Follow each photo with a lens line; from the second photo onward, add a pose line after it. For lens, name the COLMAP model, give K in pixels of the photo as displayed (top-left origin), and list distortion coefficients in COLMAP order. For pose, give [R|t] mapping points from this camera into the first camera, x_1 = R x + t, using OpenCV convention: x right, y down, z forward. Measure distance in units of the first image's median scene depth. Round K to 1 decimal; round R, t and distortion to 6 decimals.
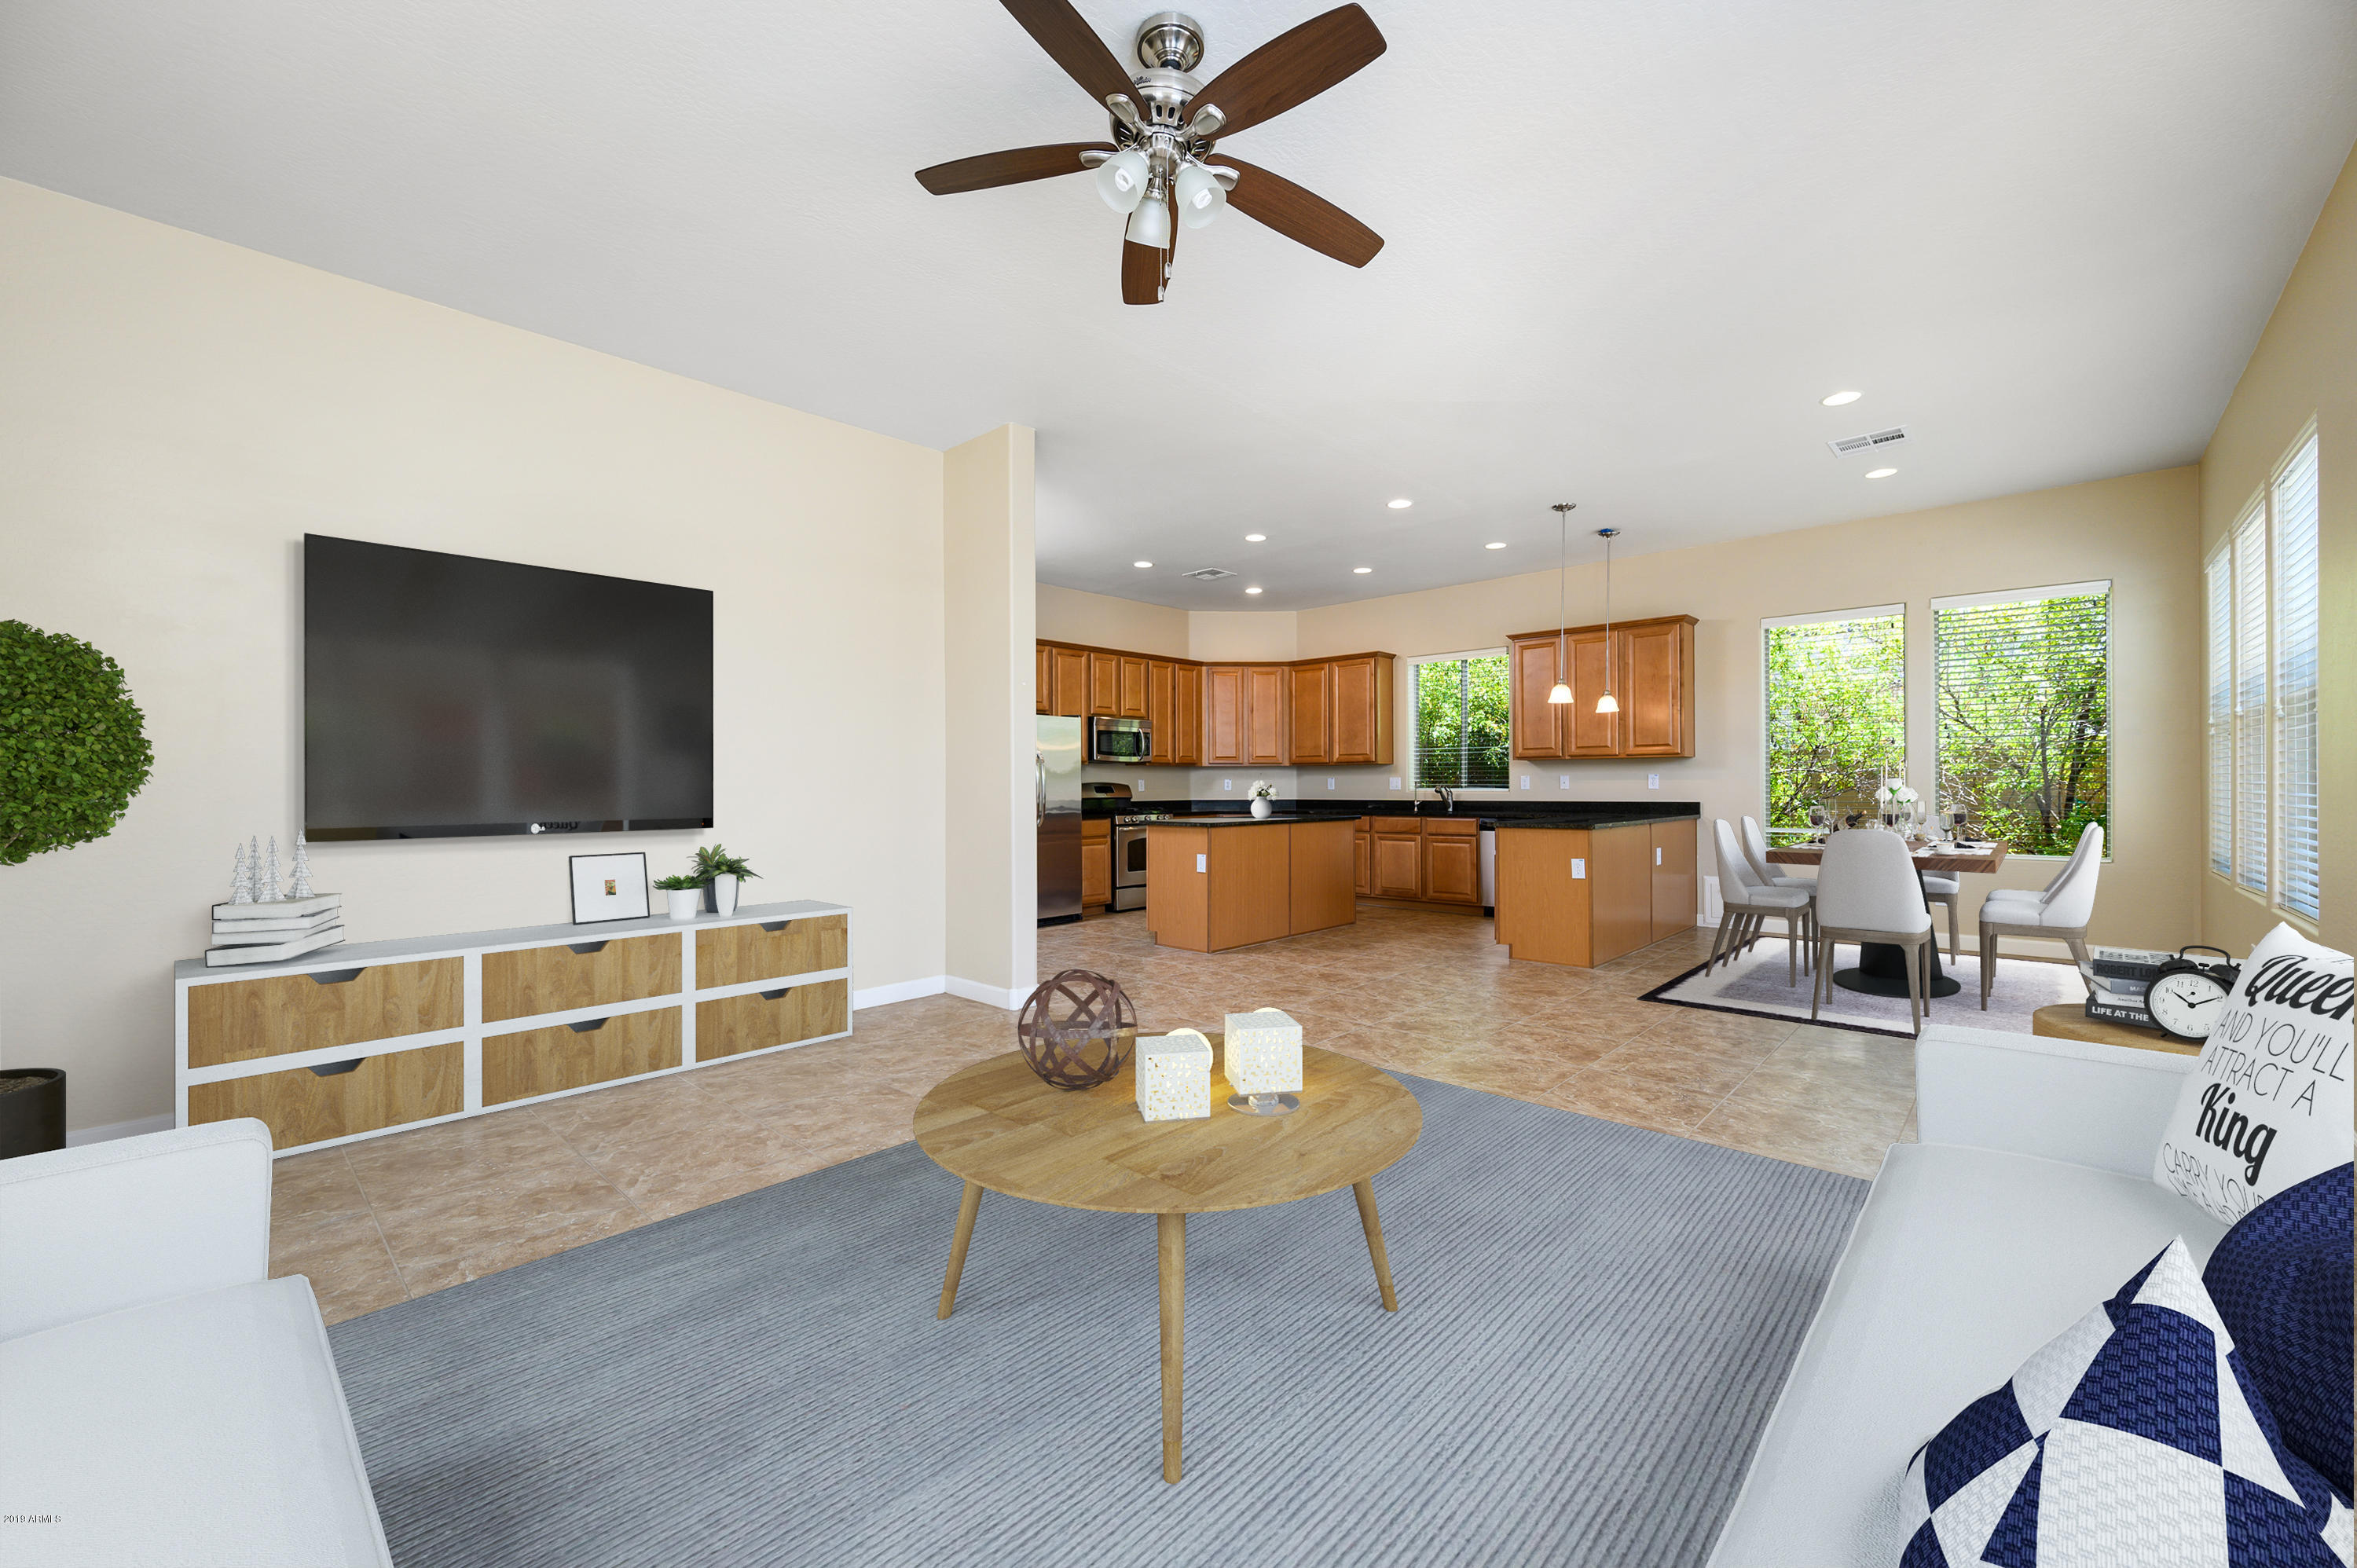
lens RADIAL K [[934.0, 0, 1178.5], [0, 934.0, 784.0], [0, 0, 1]] dist [0.000086, -0.000004]
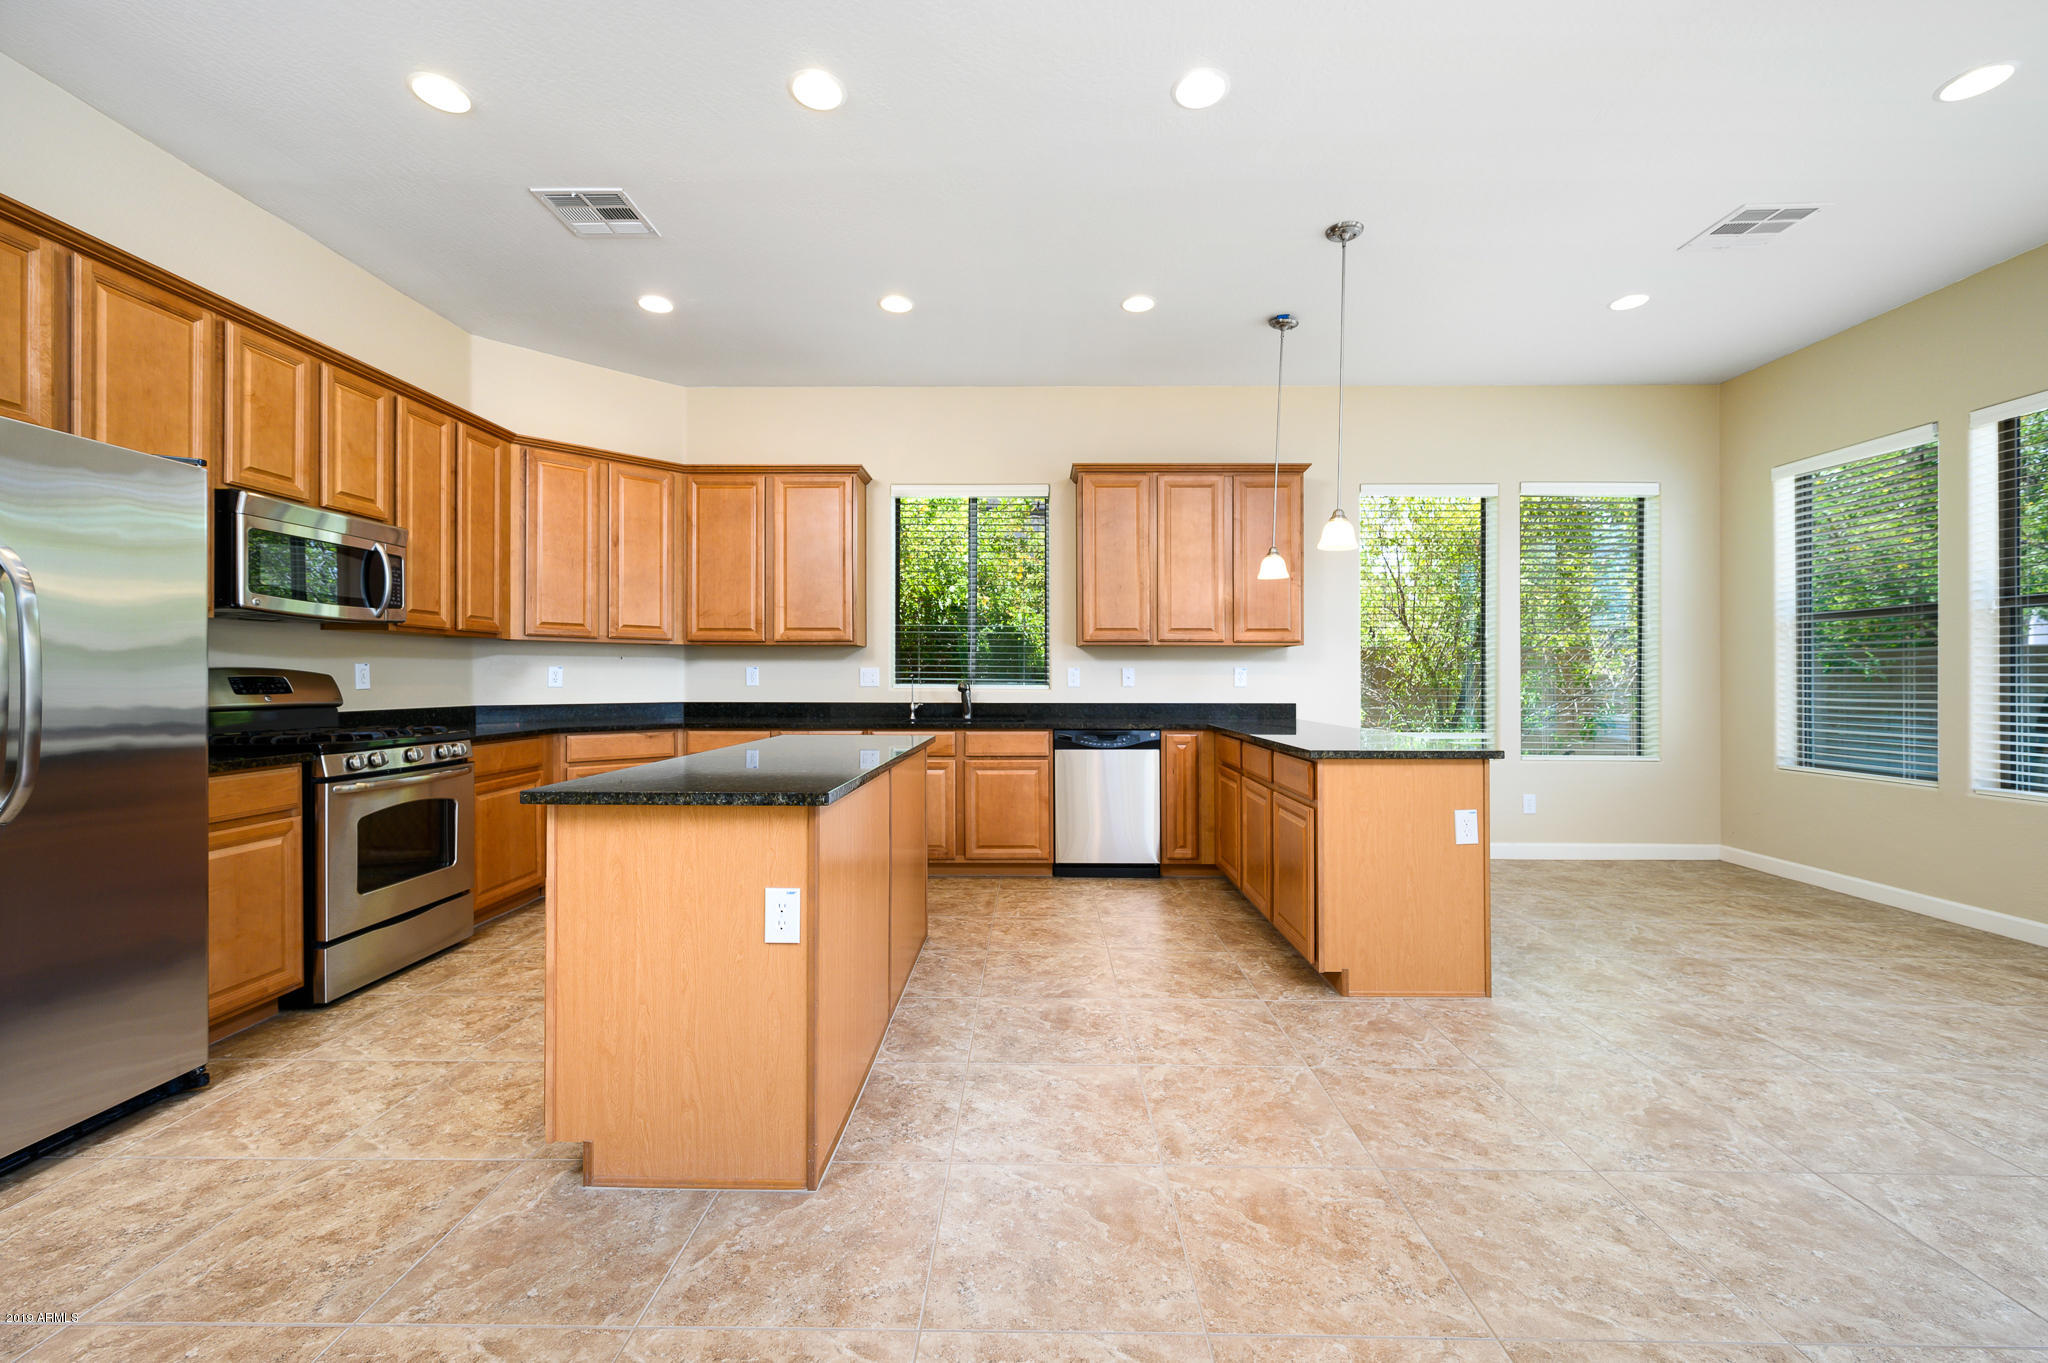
lens RADIAL K [[831.9, 0, 1024.0], [0, 831.9, 681.5], [0, 0, 1]] dist [0.001265, 0.000115]
pose [[0.741436, 0.004760, 0.671006, -0.077103], [-0.006682, 0.999978, 0.000290, 0.001767], [-0.670990, -0.004699, 0.741452, 0.517553]]
